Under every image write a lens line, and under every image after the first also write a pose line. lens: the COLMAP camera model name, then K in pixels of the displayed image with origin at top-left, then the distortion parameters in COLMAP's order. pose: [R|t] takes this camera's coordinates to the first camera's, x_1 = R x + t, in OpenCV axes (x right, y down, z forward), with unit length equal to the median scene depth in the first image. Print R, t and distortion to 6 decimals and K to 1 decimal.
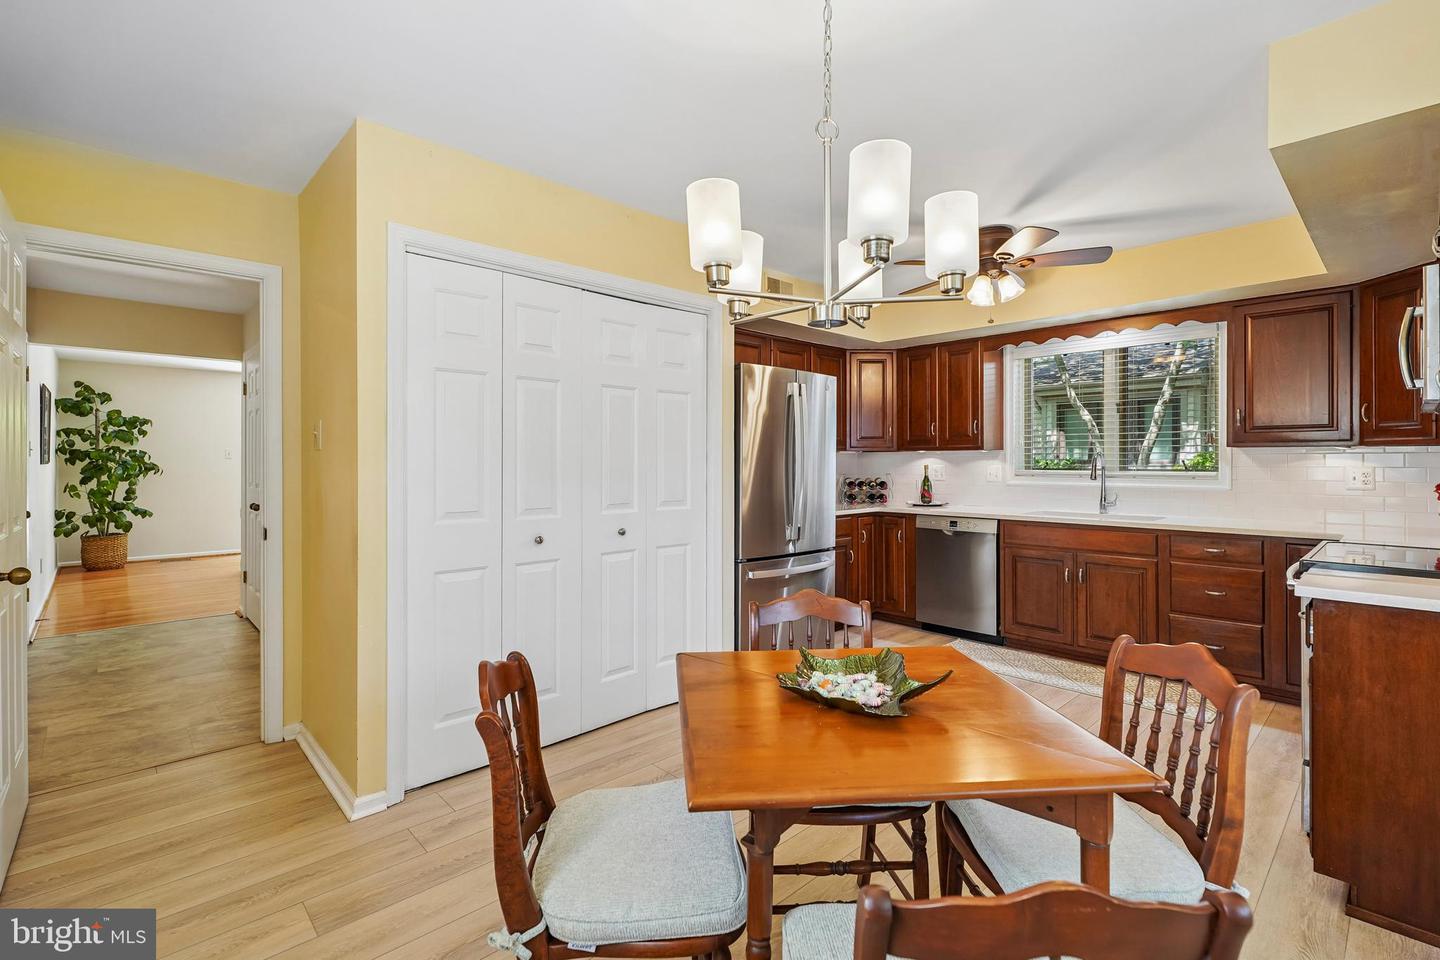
lens RADIAL K [[652.1, 0, 711.9], [0, 652.1, 468.6], [0, 0, 1]] dist [0.001226, -0.000545]
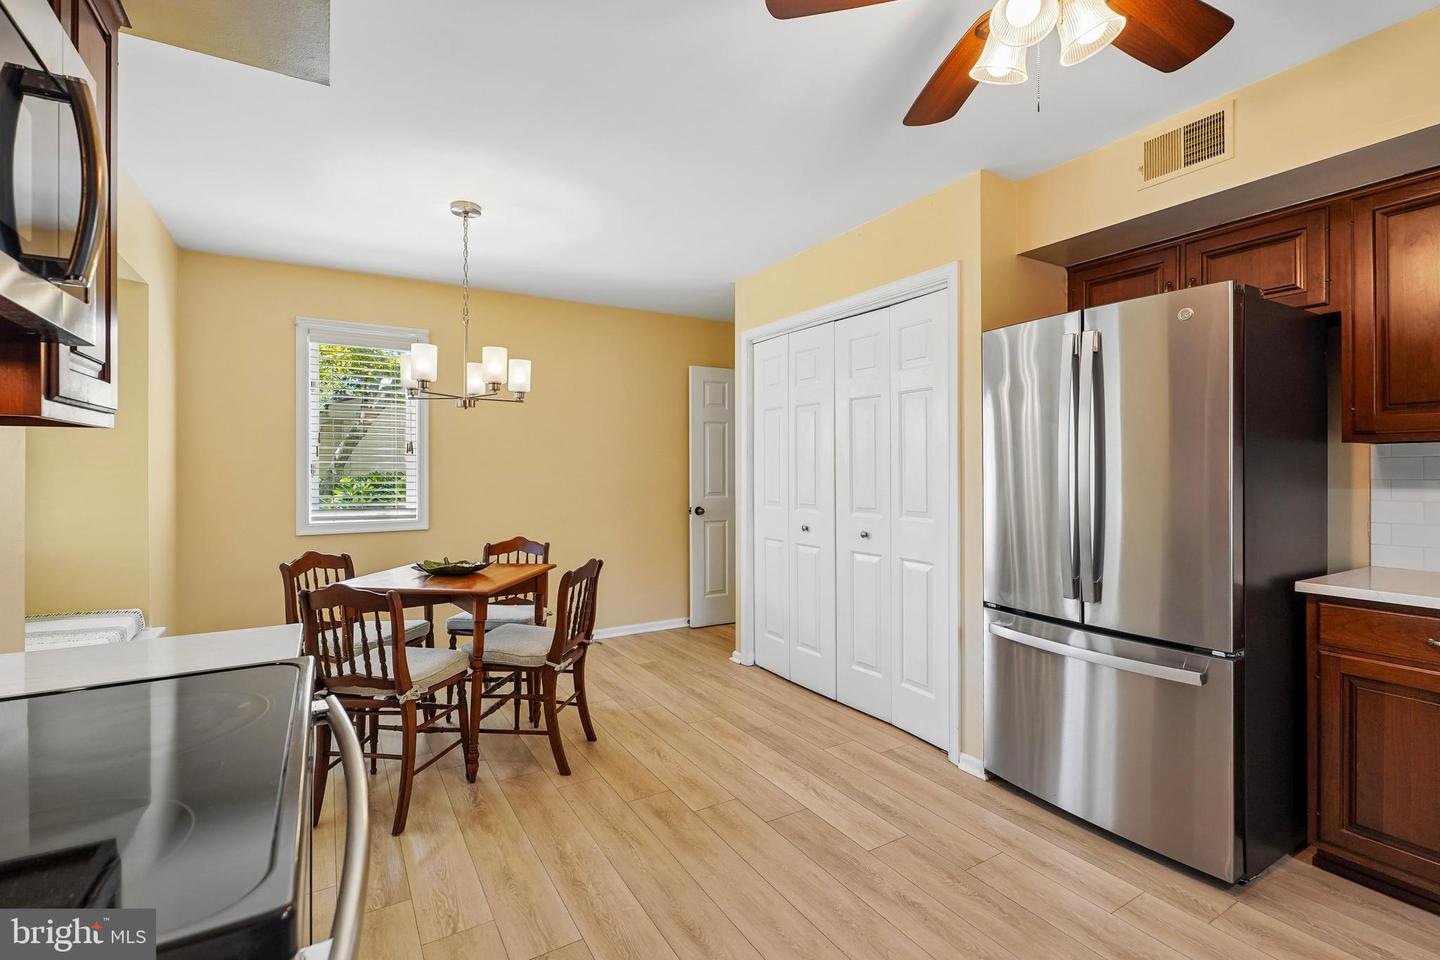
lens RADIAL K [[652.1, 0, 716.4], [0, 652.1, 466.8], [0, 0, 1]] dist [0.001226, -0.000545]
pose [[-0.206406, 0.005910, -0.978449, 0.787147], [0.000182, 0.999982, 0.006002, -0.016183], [0.978466, 0.001061, -0.206404, 0.820985]]
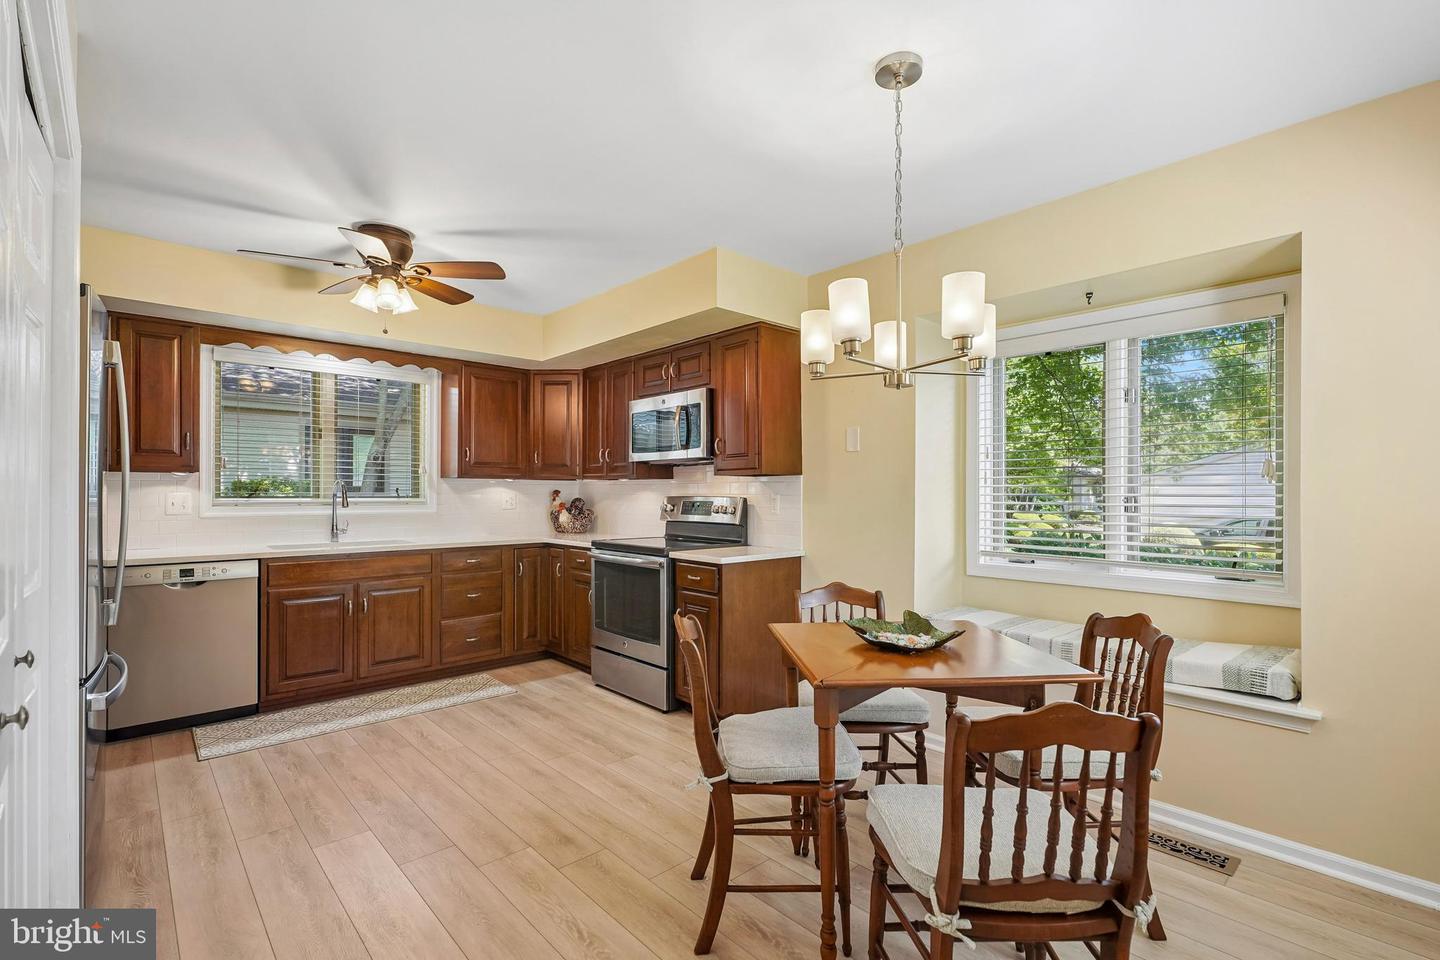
lens RADIAL K [[652.1, 0, 725.4], [0, 652.1, 489.3], [0, 0, 1]] dist [0.001226, -0.000545]
pose [[-0.006188, 0.002660, 0.999977, -0.439067], [0.002769, 0.999993, -0.002643, -0.006261], [-0.999977, 0.002753, -0.006195, 0.489625]]
